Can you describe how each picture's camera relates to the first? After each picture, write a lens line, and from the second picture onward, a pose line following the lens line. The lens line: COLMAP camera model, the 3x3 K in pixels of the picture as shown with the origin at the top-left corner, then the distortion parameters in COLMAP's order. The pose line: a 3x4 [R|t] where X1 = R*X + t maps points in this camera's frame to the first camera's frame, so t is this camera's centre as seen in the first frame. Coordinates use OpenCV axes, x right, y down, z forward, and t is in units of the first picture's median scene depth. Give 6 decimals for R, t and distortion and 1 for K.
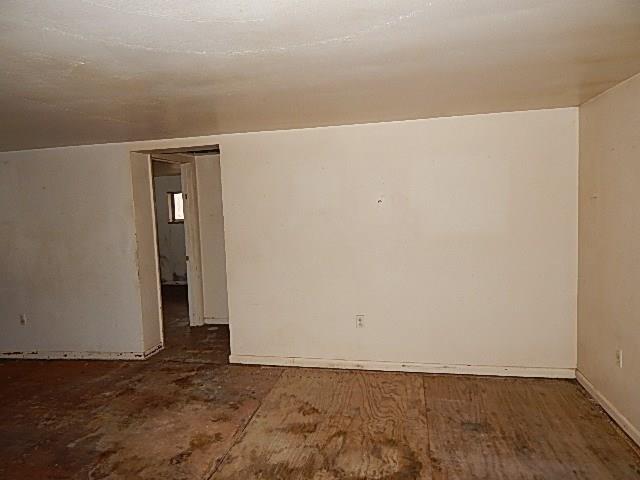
lens RADIAL K [[422.0, 0, 320.9], [0, 422.0, 237.7], [0, 0, 1]] dist [0.000982, -0.002176]
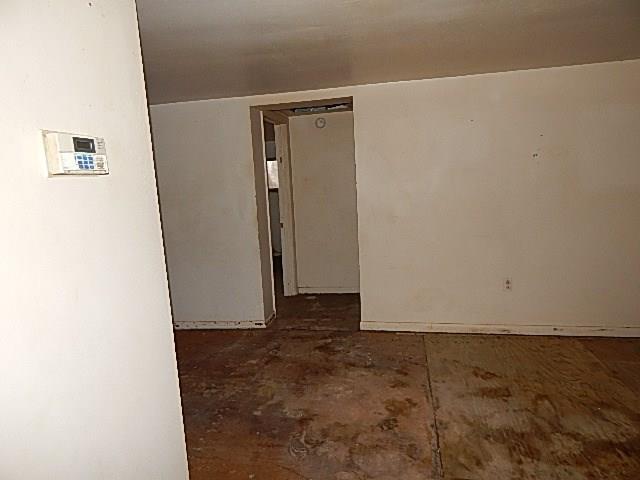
lens RADIAL K [[422.0, 0, 319.3], [0, 422.0, 243.4], [0, 0, 1]] dist [0.000982, -0.002176]
pose [[0.999904, -0.013868, -0.000483, -0.341609], [0.013869, 0.997653, 0.067053, 0.038830], [-0.000448, -0.067053, 0.997749, 0.061822]]
